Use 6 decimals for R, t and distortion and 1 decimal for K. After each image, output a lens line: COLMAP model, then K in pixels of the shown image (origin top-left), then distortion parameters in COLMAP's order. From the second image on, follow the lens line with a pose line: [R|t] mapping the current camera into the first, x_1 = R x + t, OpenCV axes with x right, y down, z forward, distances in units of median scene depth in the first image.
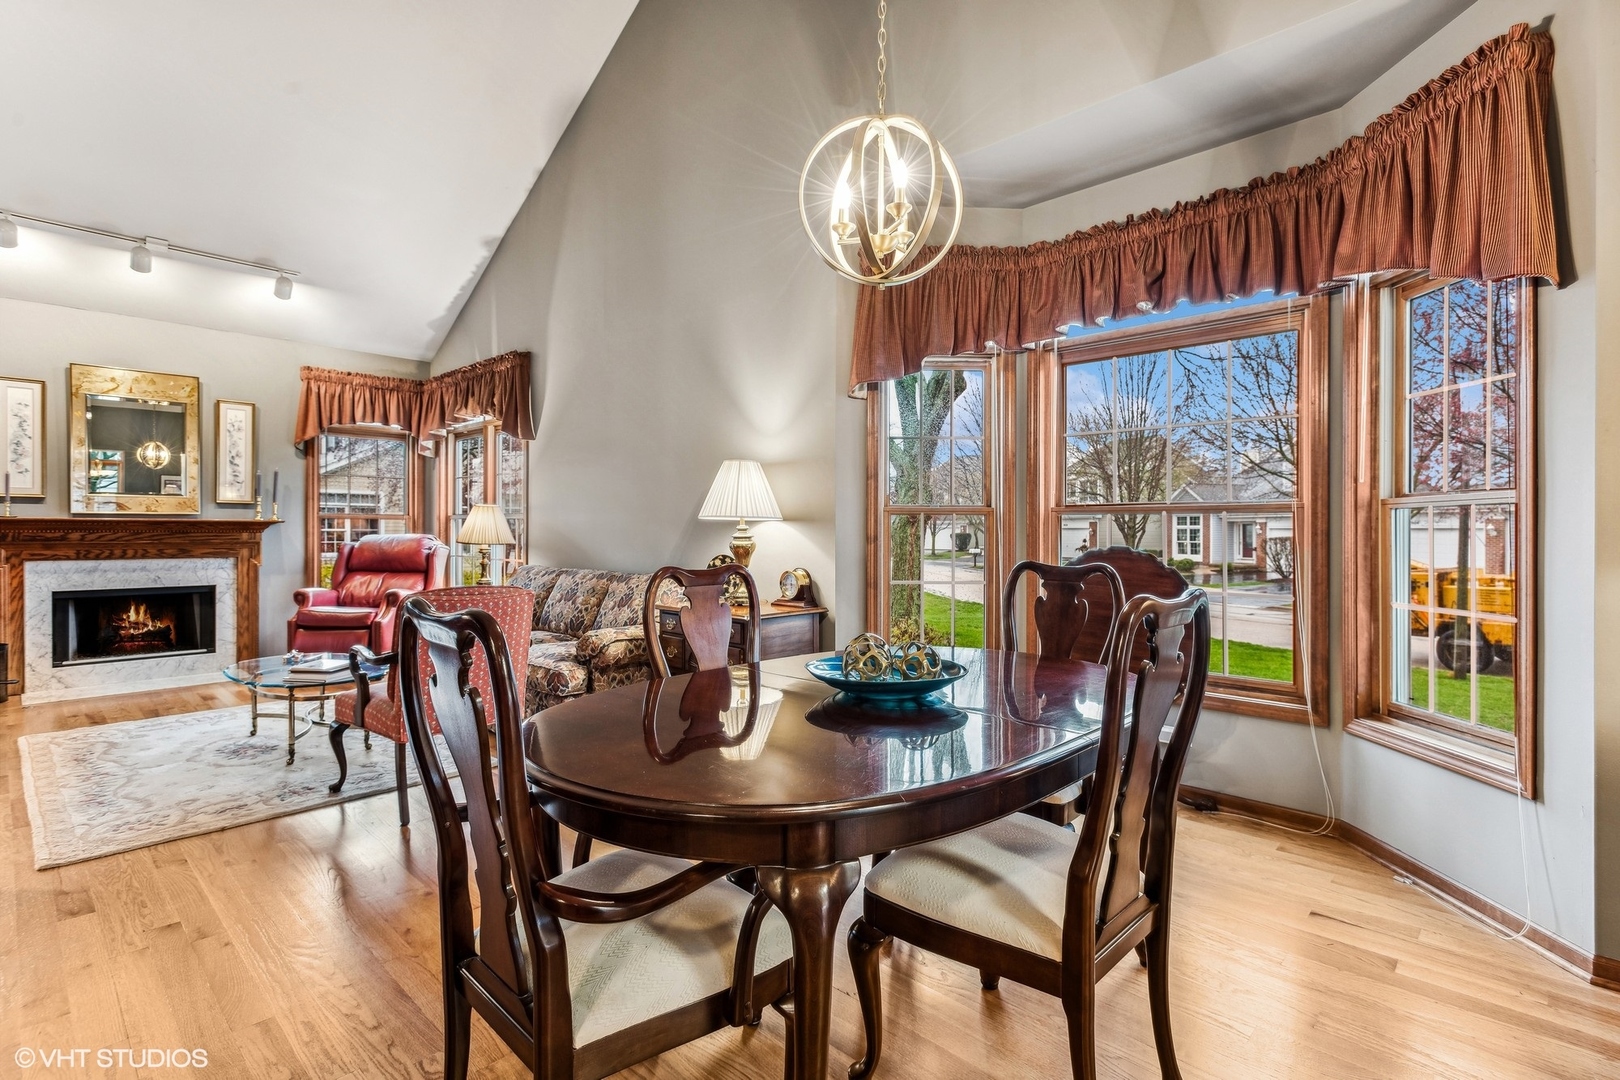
lens RADIAL K [[777.5, 0, 819.0], [0, 777.5, 529.9], [0, 0, 1]] dist [0.003144, 0.000559]
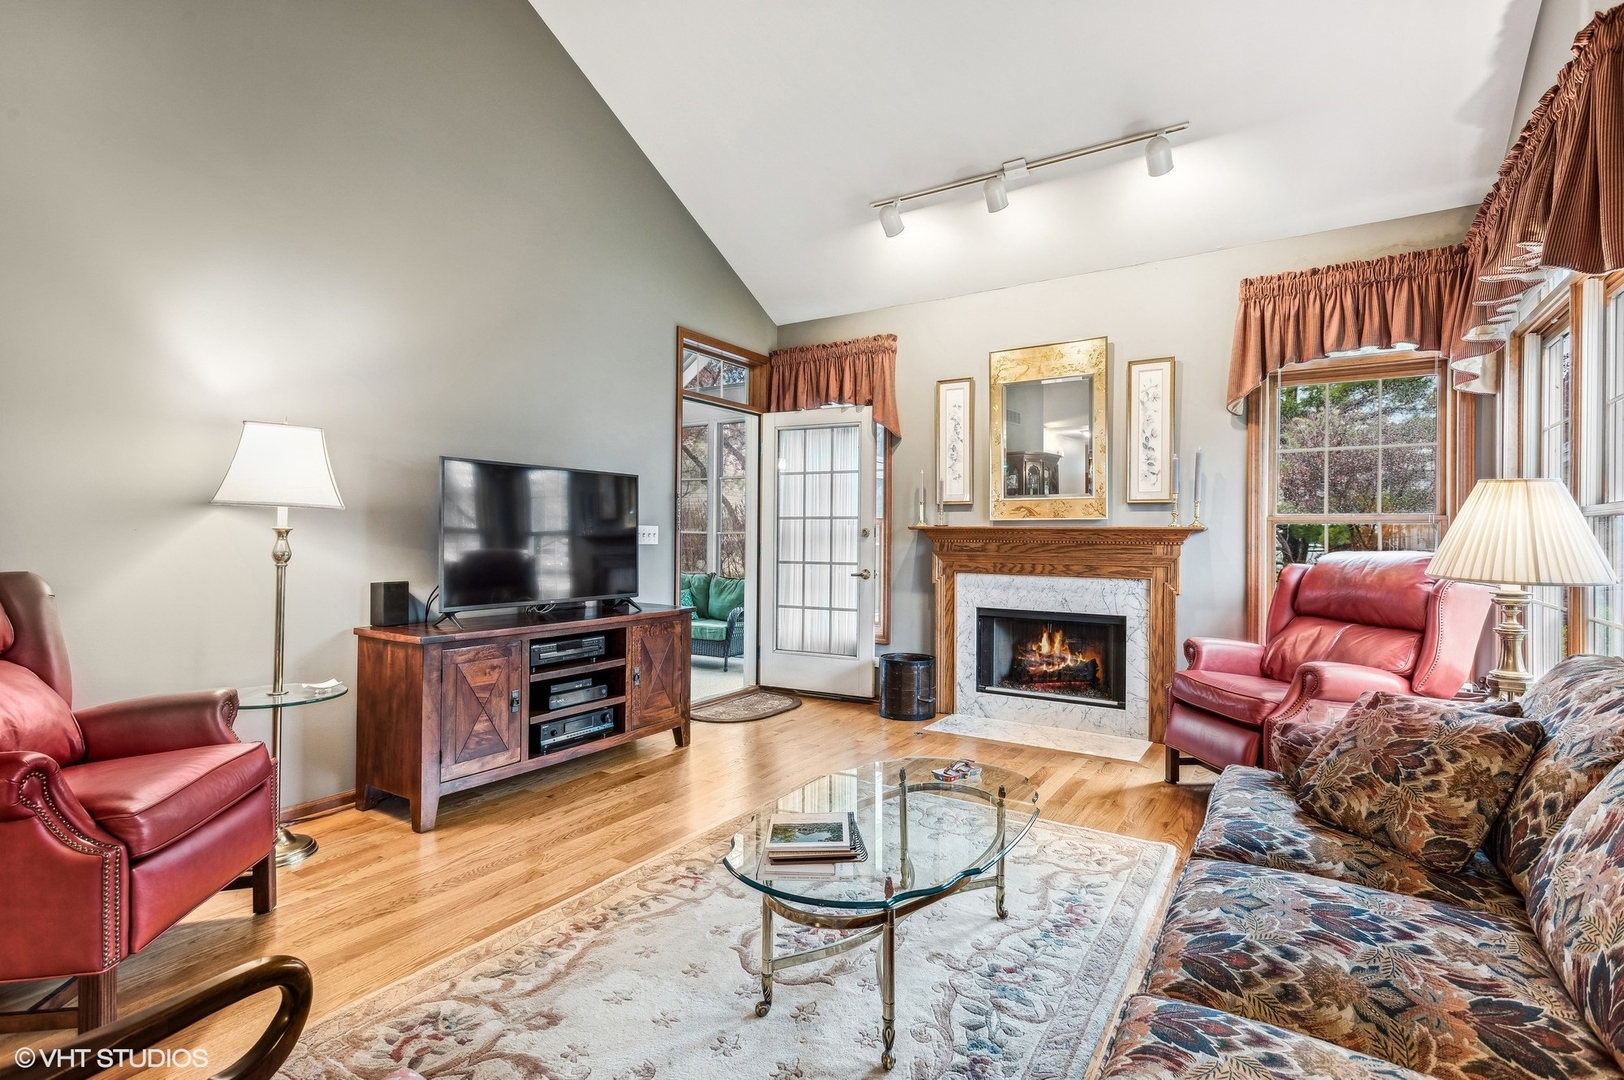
lens RADIAL K [[779.5, 0, 821.0], [0, 779.5, 529.9], [0, 0, 1]] dist [0.003144, 0.000559]
pose [[0.181972, -0.003523, -0.983297, -0.111265], [-0.003684, 0.999984, -0.004264, -0.006143], [0.983297, 0.004398, 0.181956, 0.596875]]
